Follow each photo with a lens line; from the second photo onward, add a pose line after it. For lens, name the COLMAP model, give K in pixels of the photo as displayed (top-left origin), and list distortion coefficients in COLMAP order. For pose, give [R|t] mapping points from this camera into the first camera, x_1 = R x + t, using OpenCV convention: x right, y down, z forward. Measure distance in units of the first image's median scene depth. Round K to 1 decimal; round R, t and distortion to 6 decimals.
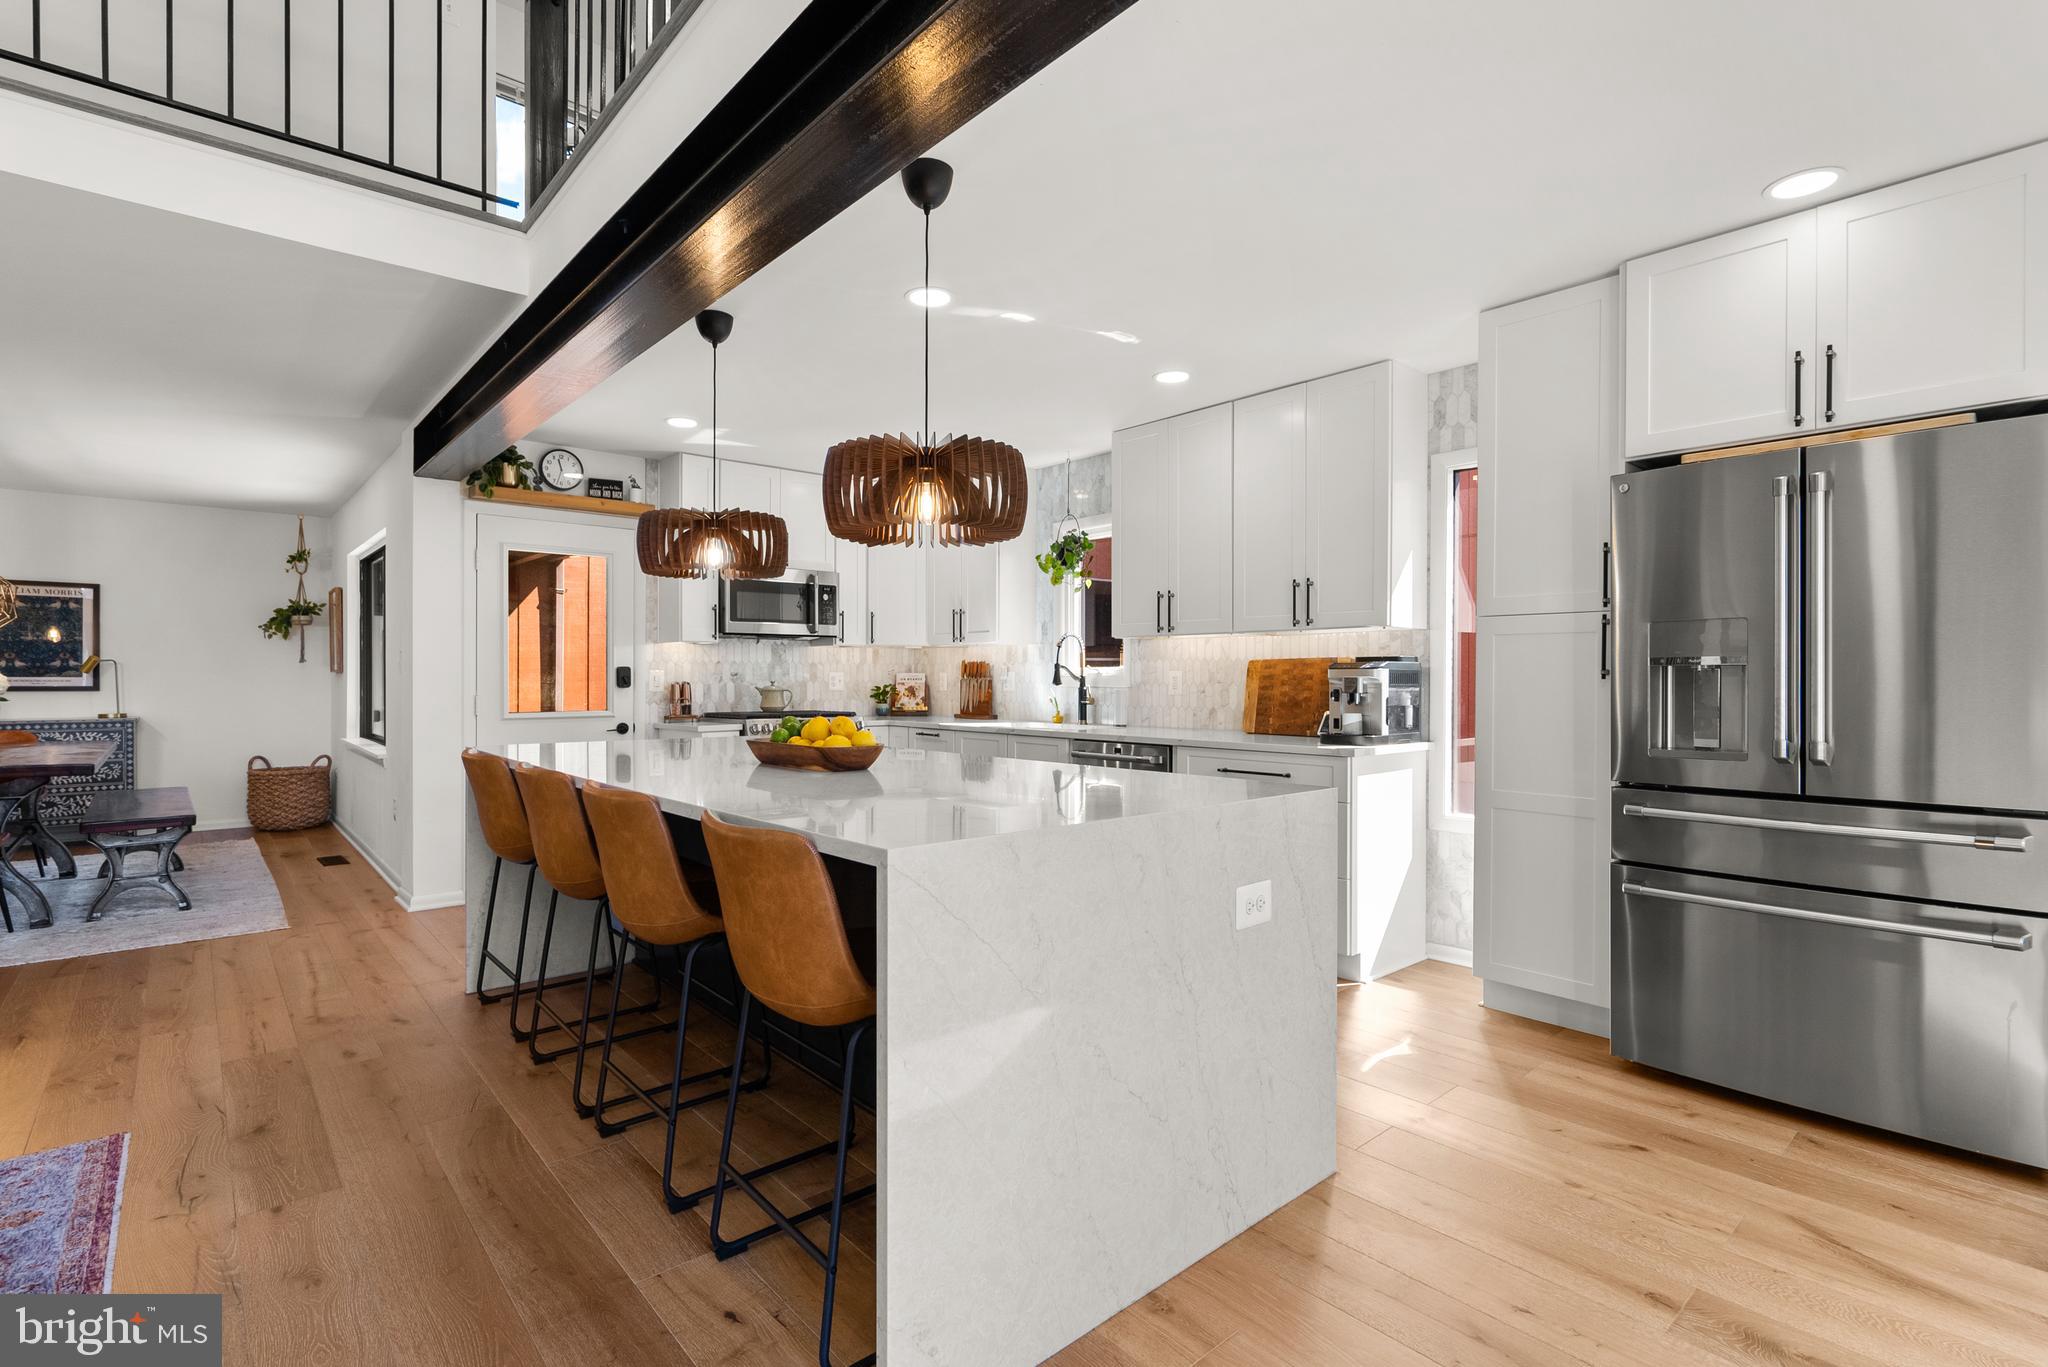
lens RADIAL K [[947.0, 0, 1028.8], [0, 947.0, 680.8], [0, 0, 1]] dist [-0.004179, 0.000195]
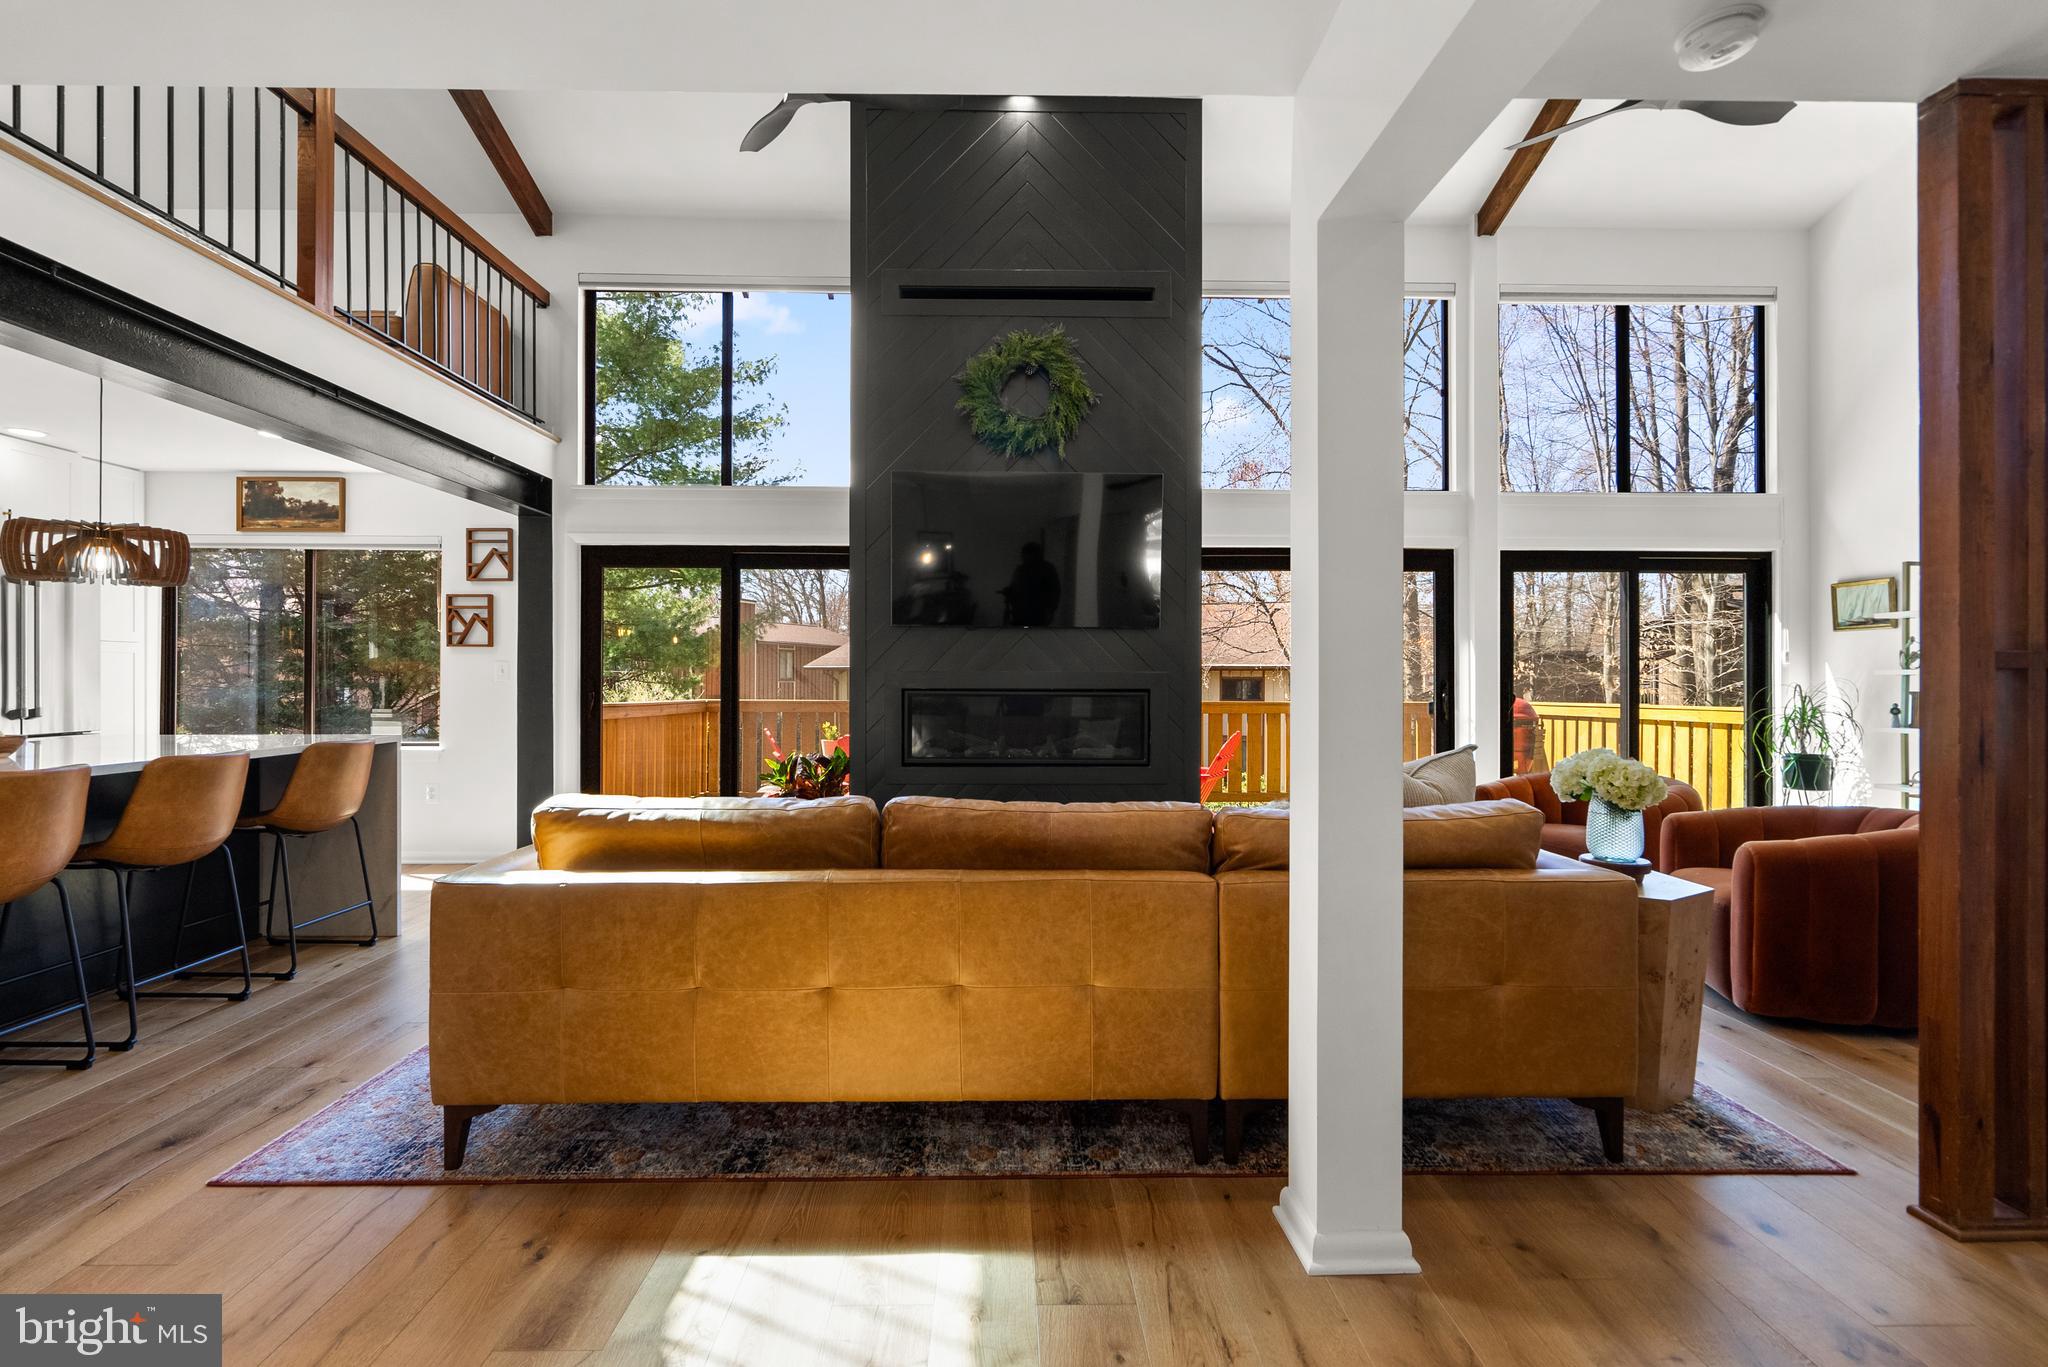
lens RADIAL K [[947.0, 0, 1028.4], [0, 947.0, 682.1], [0, 0, 1]] dist [-0.004179, 0.000195]
pose [[-0.766737, 0.000285, 0.641961, -2.189592], [0.002162, 0.999995, 0.002138, 0.002683], [-0.641957, 0.003027, -0.766734, 1.217170]]
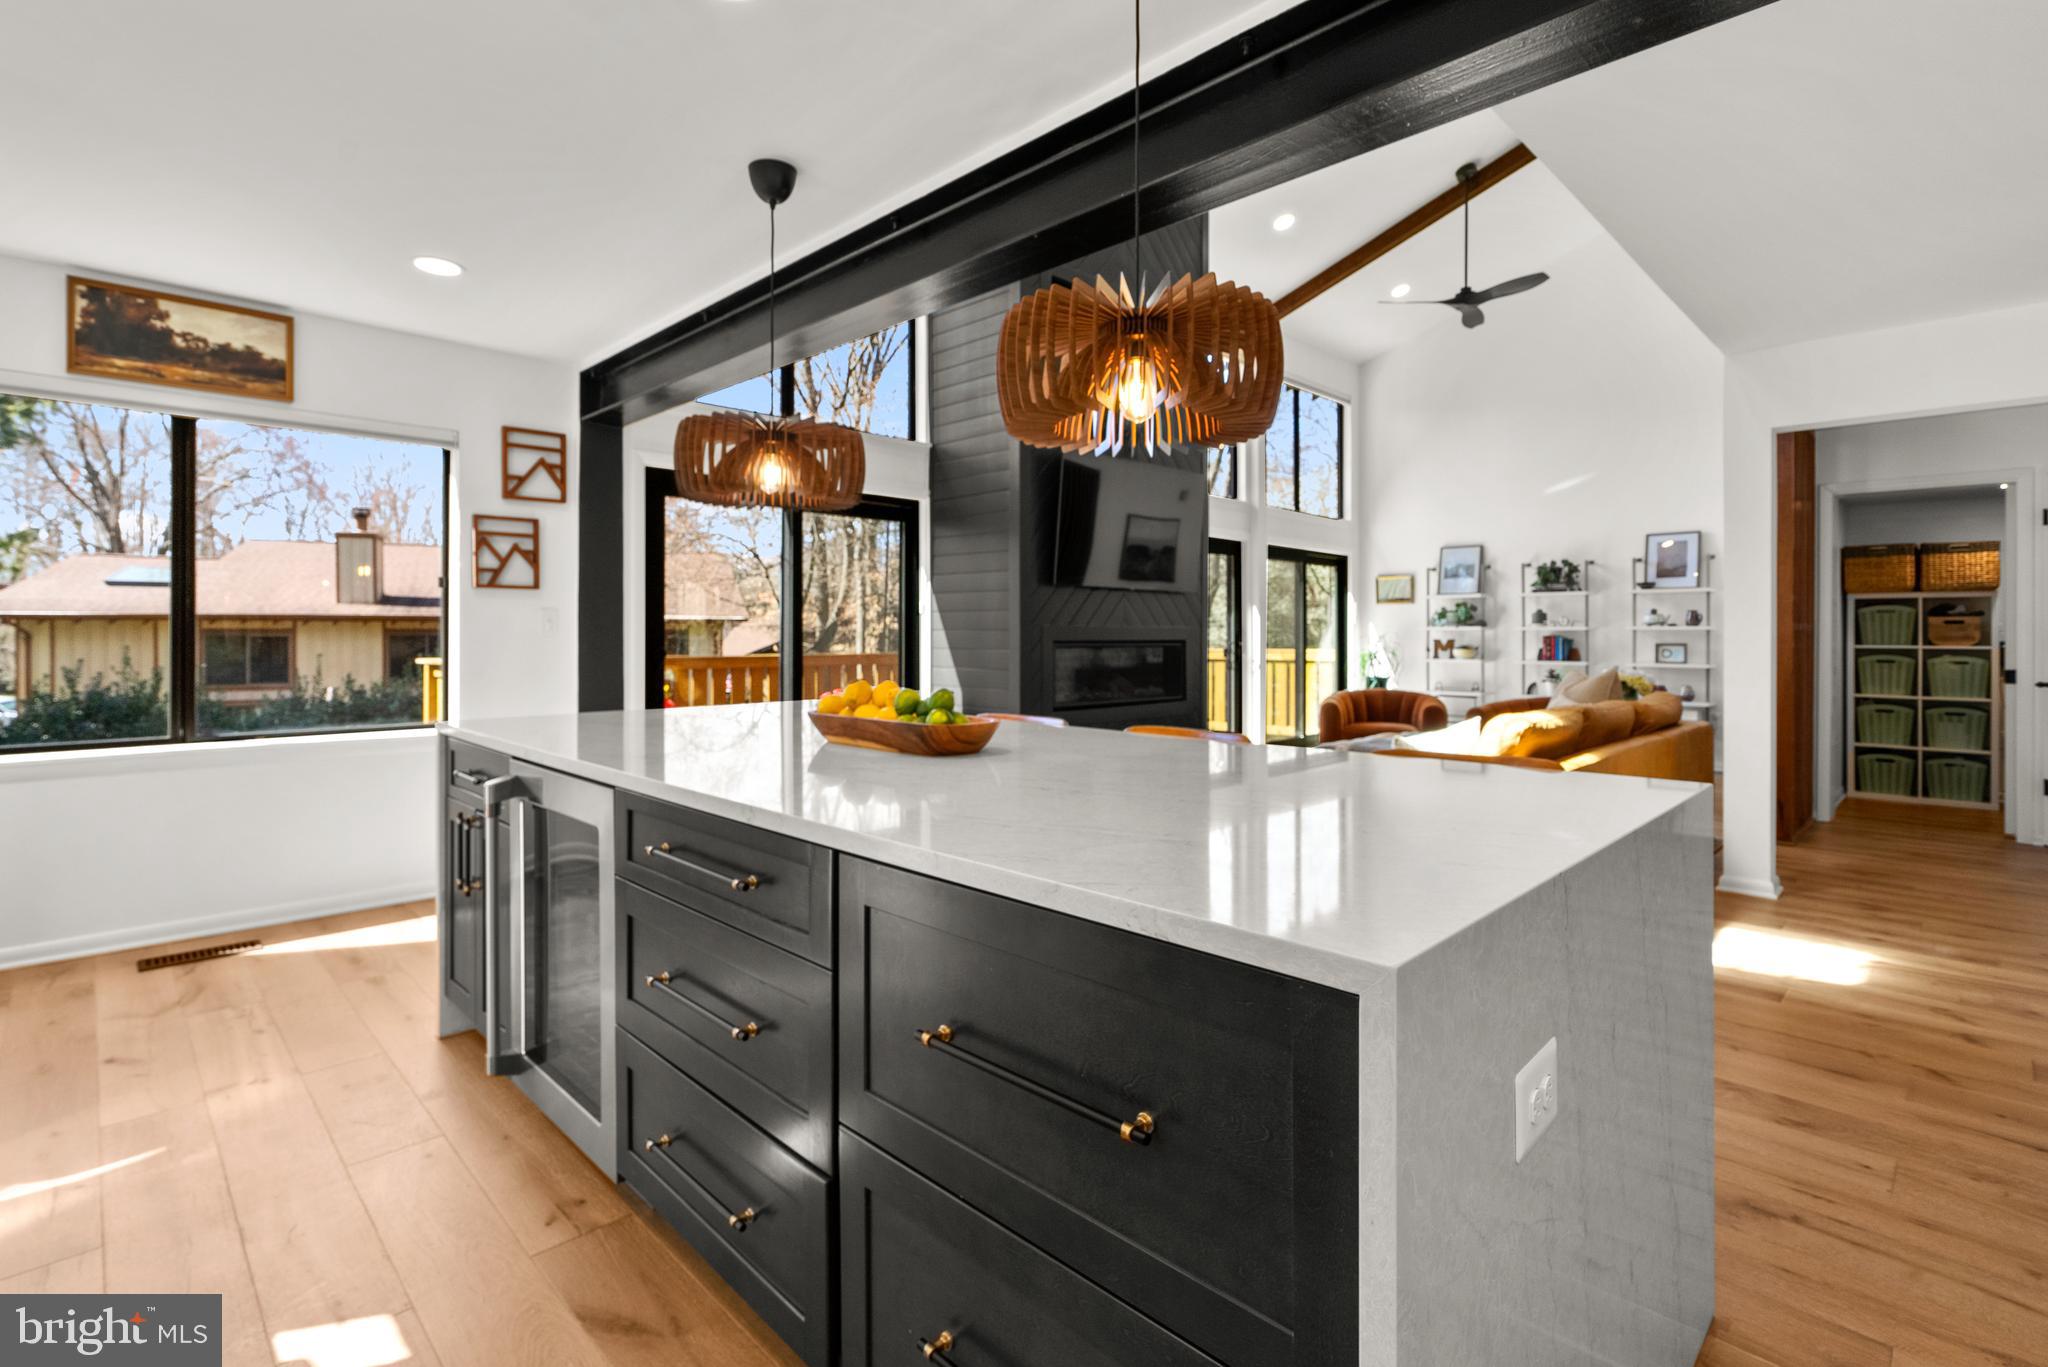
lens RADIAL K [[947.0, 0, 1027.1], [0, 947.0, 637.0], [0, 0, 1]] dist [-0.004179, 0.000195]
pose [[-0.998676, 0.001183, -0.051428, -0.357670], [0.000873, 0.999981, 0.006061, -0.005263], [0.051434, 0.006008, -0.998658, 2.124097]]
